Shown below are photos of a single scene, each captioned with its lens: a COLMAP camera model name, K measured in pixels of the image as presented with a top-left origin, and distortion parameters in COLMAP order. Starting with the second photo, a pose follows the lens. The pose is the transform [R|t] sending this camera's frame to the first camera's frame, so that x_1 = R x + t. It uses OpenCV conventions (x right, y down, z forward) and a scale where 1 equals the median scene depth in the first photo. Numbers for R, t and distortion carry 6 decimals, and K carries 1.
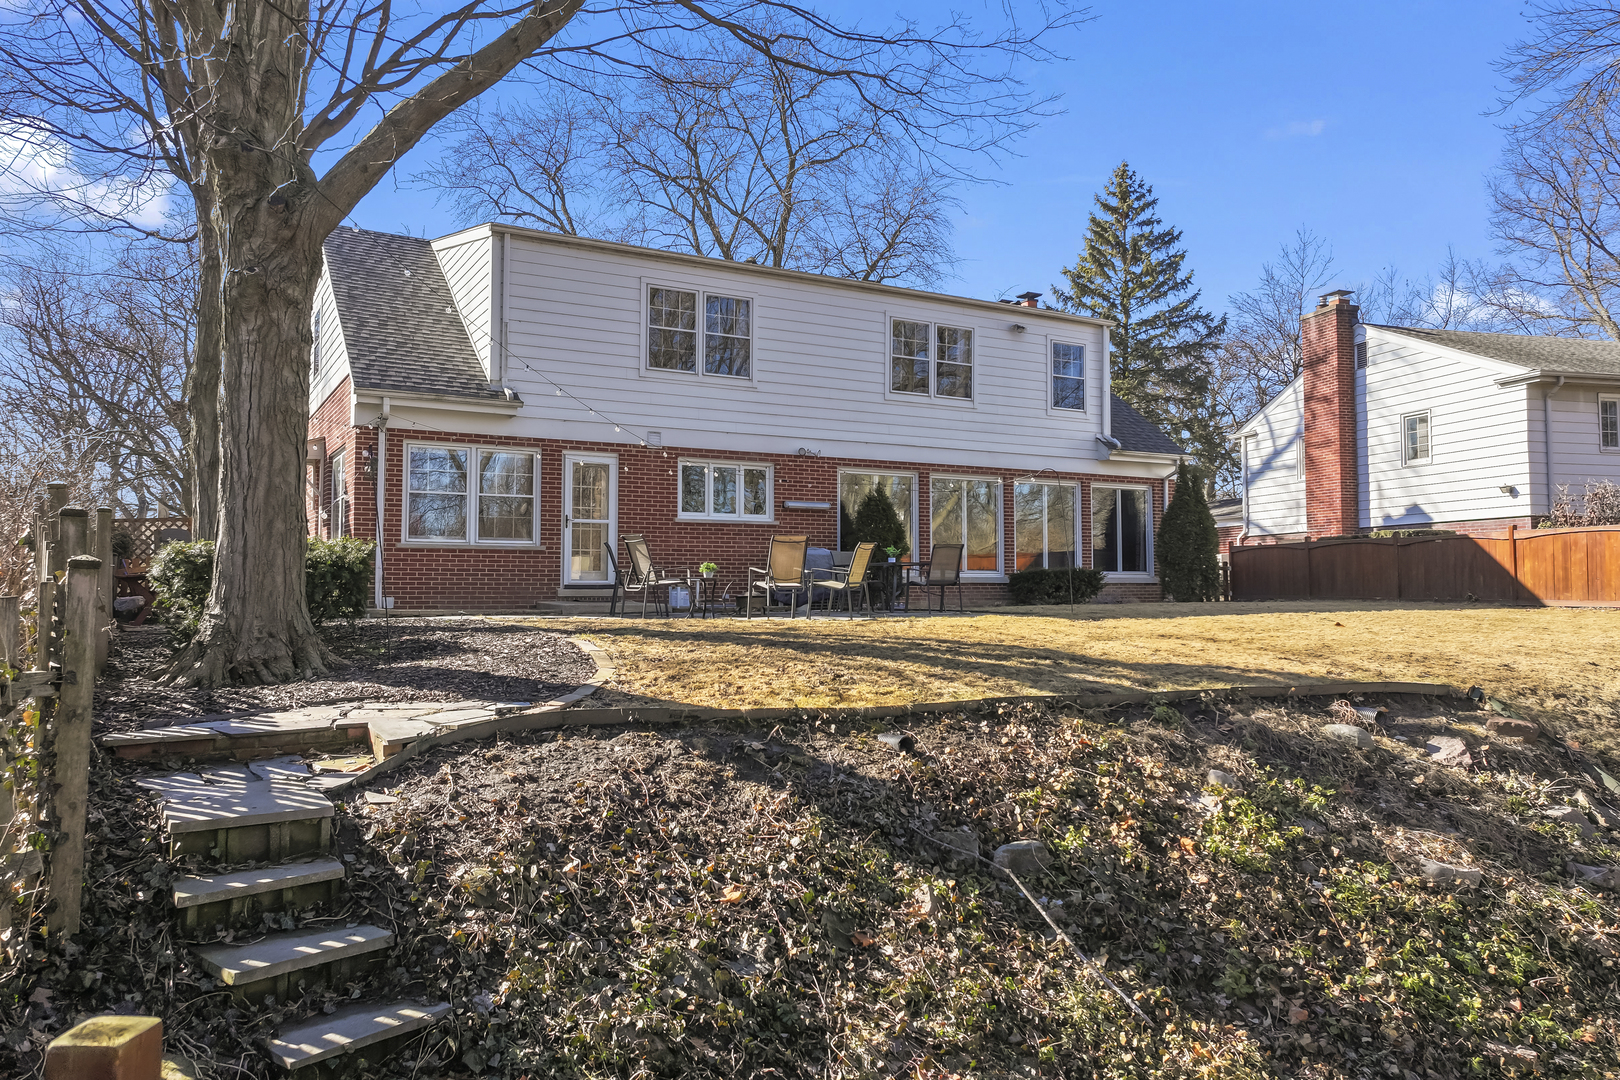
lens RADIAL K [[1150.3, 0, 809.1], [0, 1150.3, 544.7], [0, 0, 1]] dist [0.024823, 0.009239]
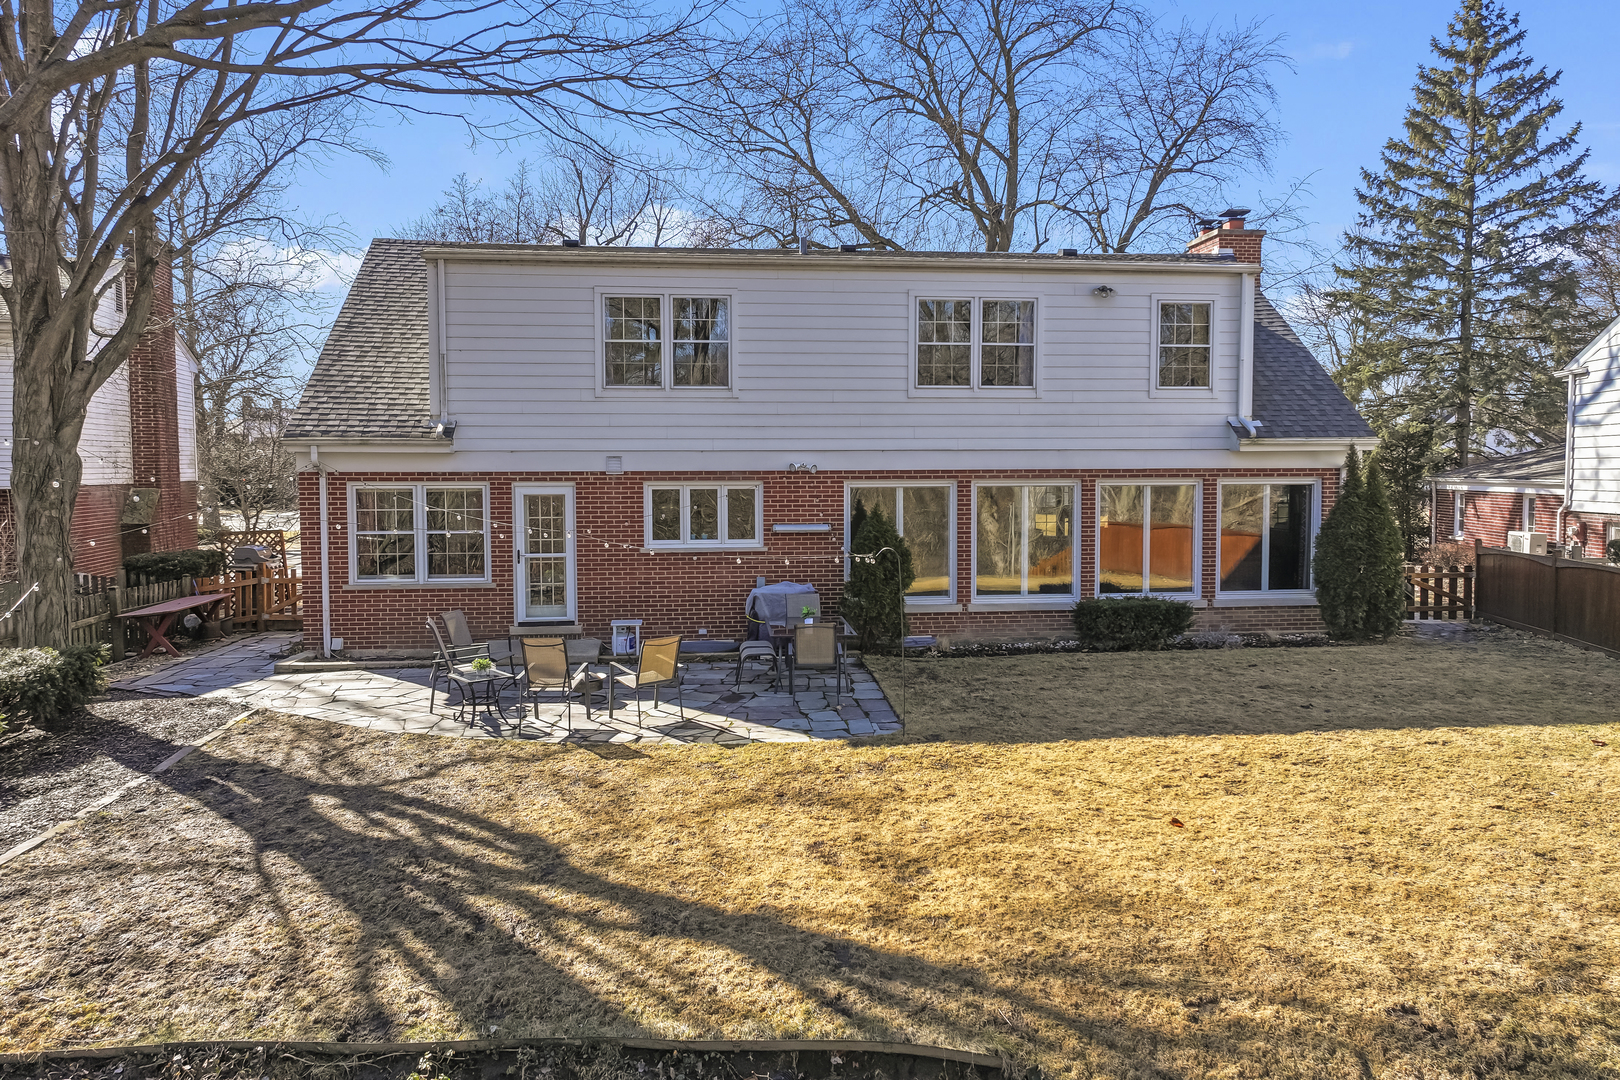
lens RADIAL K [[1150.3, 0, 811.0], [0, 1150.3, 541.3], [0, 0, 1]] dist [0.024823, 0.009239]
pose [[0.921275, 0.022417, -0.388265, 0.326776], [0.018607, 0.994654, 0.101576, -0.107045], [0.388466, -0.100804, 0.915933, 0.186265]]
